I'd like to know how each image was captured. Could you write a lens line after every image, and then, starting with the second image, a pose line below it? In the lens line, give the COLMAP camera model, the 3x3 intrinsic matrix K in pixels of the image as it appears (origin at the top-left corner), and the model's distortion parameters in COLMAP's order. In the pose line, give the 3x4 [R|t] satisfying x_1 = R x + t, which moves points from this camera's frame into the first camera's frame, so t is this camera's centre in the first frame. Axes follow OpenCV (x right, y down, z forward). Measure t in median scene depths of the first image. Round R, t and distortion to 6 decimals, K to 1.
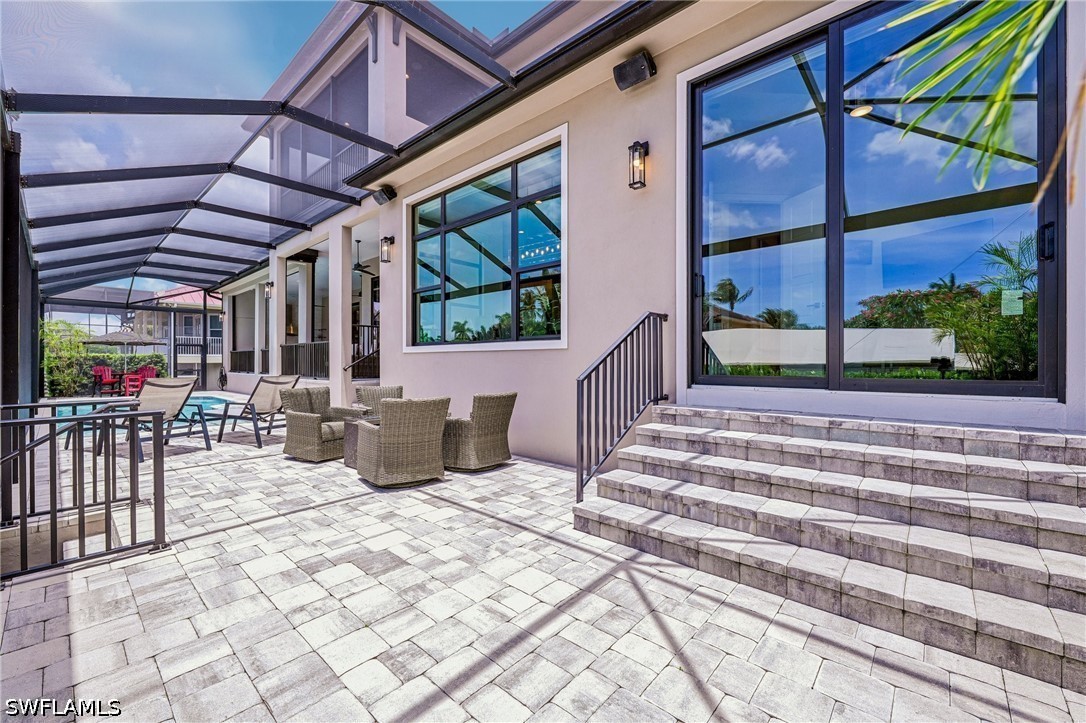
lens RADIAL K [[451.8, 0, 544.8], [0, 451.8, 359.7], [0, 0, 1]] dist [0.002773, -0.000852]
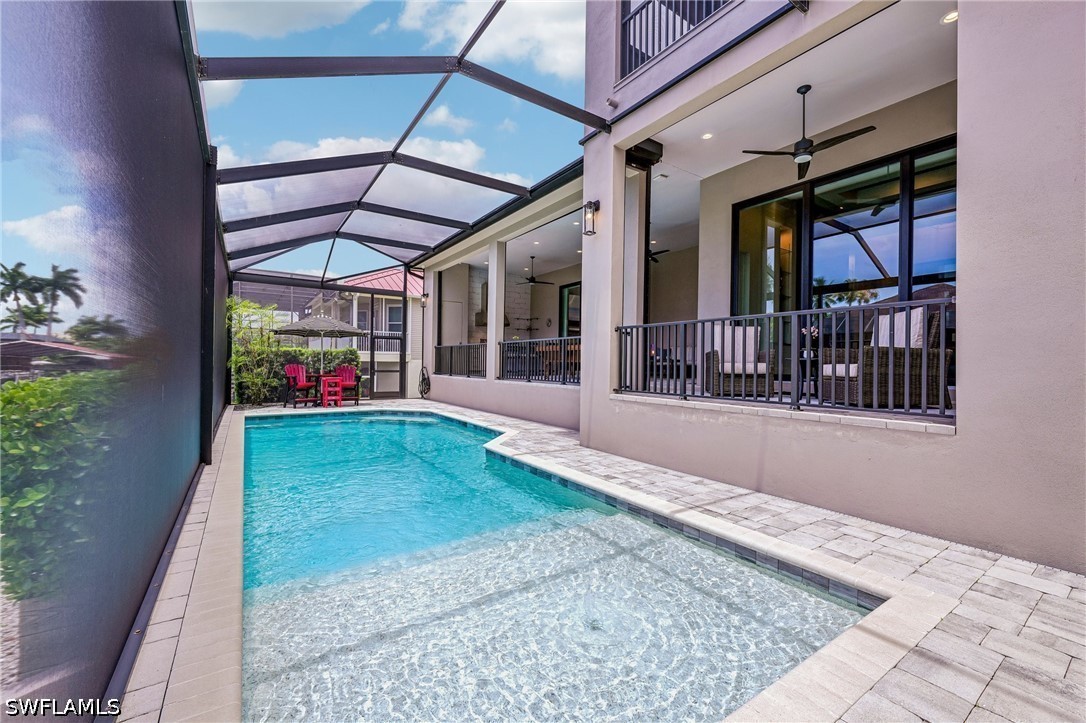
lens RADIAL K [[451.8, 0, 542.4], [0, 451.8, 363.0], [0, 0, 1]] dist [0.002773, -0.000852]
pose [[0.969783, 0.013987, -0.243570, -0.362856], [-0.012317, 0.999889, 0.008377, 0.000344], [0.243660, -0.005124, 0.969847, 0.341556]]
